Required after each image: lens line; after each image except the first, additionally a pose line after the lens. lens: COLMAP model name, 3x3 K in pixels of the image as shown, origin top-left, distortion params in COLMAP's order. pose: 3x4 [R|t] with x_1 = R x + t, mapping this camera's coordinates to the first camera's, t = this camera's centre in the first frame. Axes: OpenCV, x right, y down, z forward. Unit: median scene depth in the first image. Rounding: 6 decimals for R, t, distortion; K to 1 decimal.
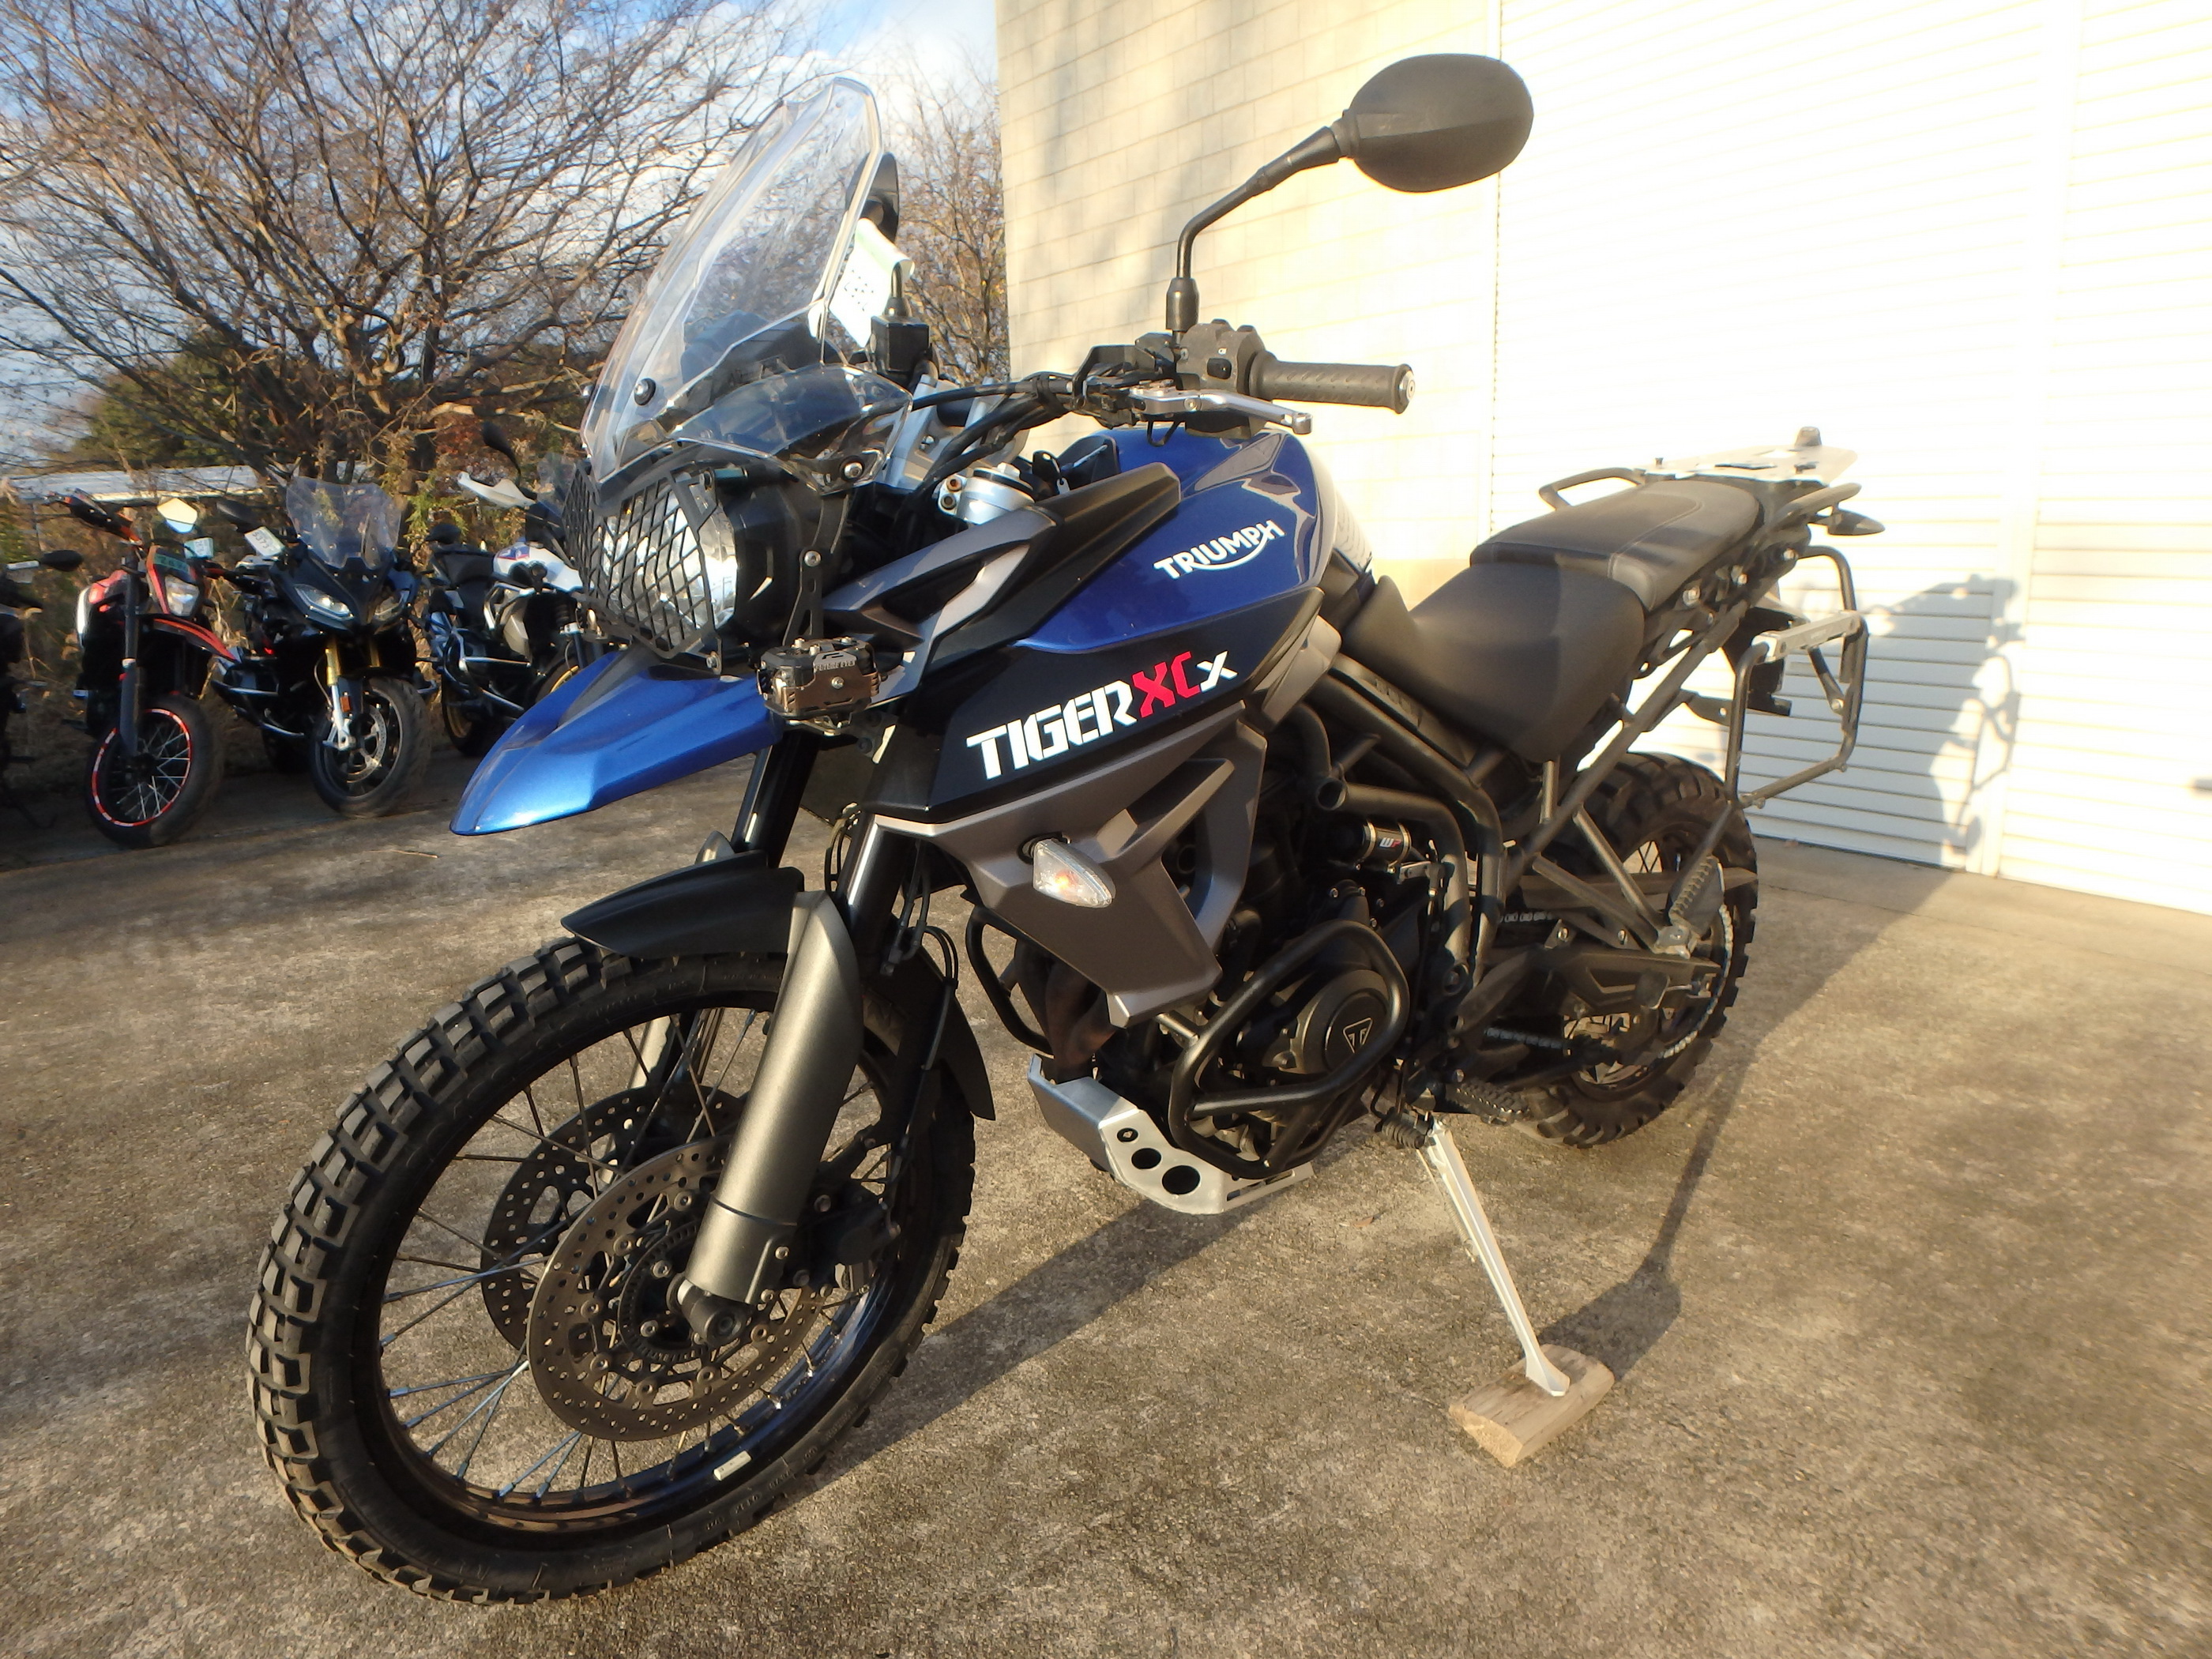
lens RADIAL K [[1385.8, 0, 1113.4], [0, 1385.8, 823.5], [0, 0, 1]] dist [-0.049106, 0.014928]
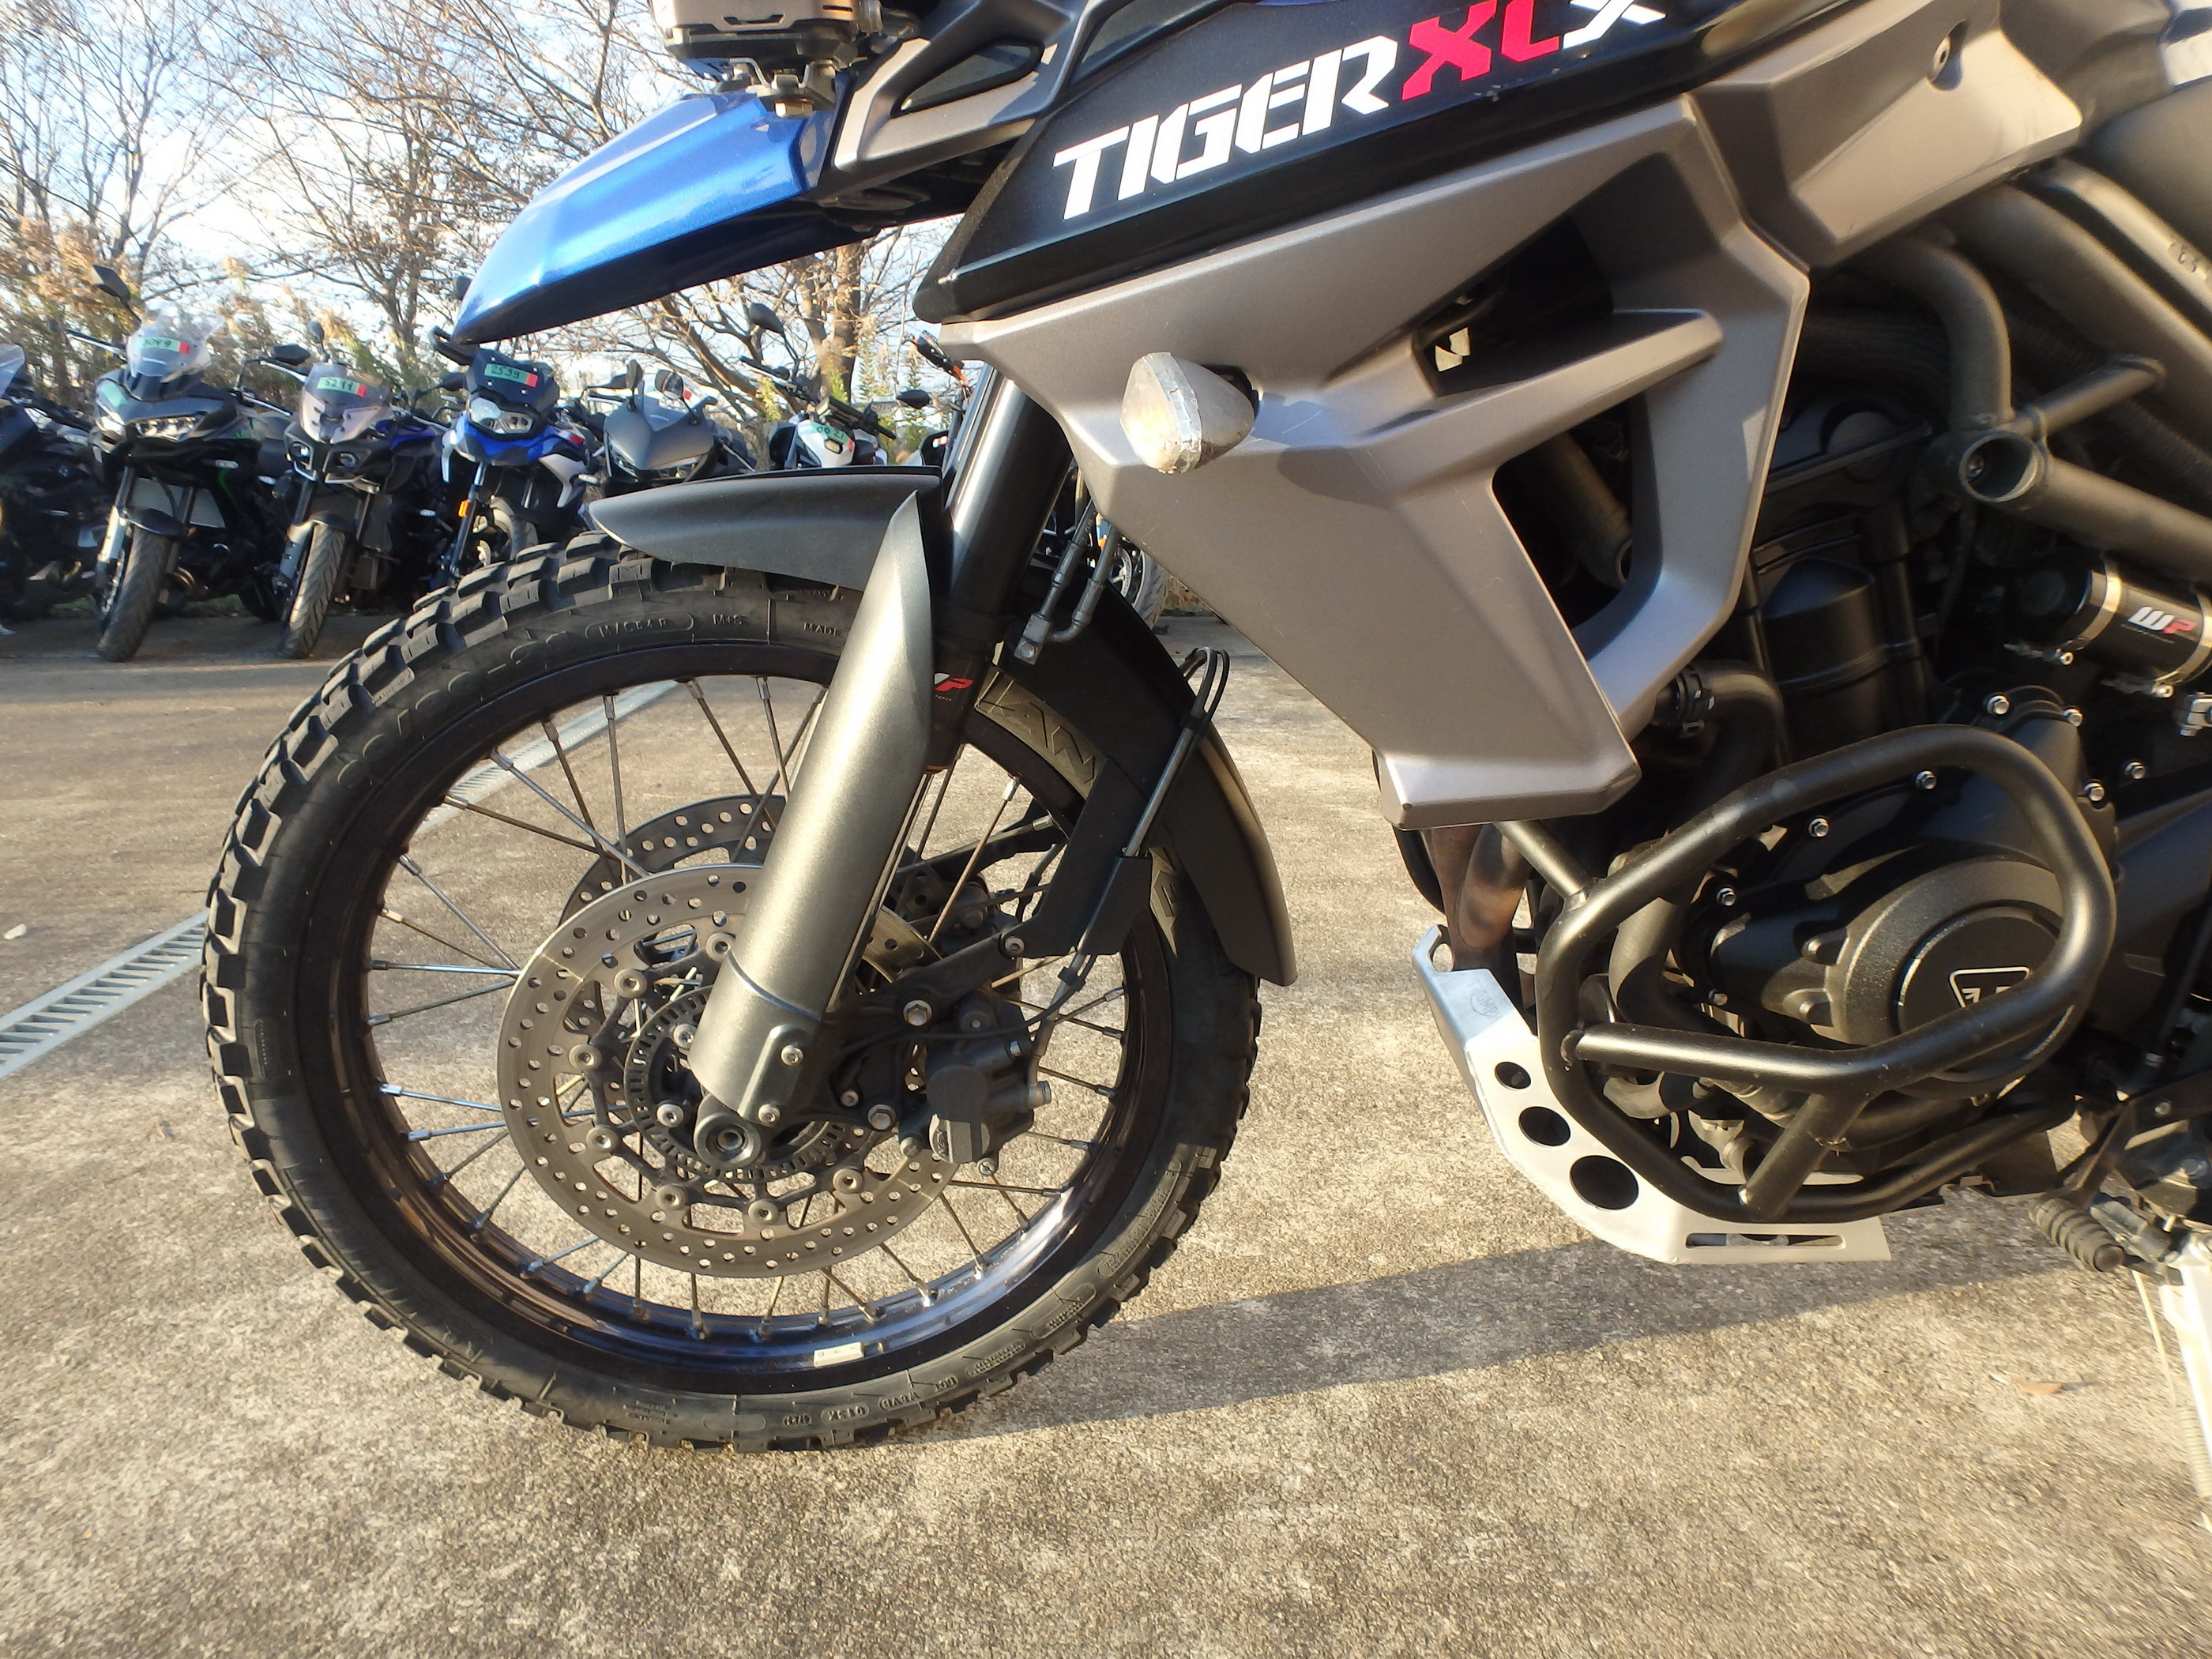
lens RADIAL K [[1385.8, 0, 1113.9], [0, 1385.8, 807.4], [0, 0, 1]] dist [-0.049106, 0.014928]
pose [[0.820635, 0.172782, -0.544706, 0.176818], [-0.159043, 0.984591, 0.072706, 0.105161], [0.548874, 0.026967, 0.835470, 0.446918]]
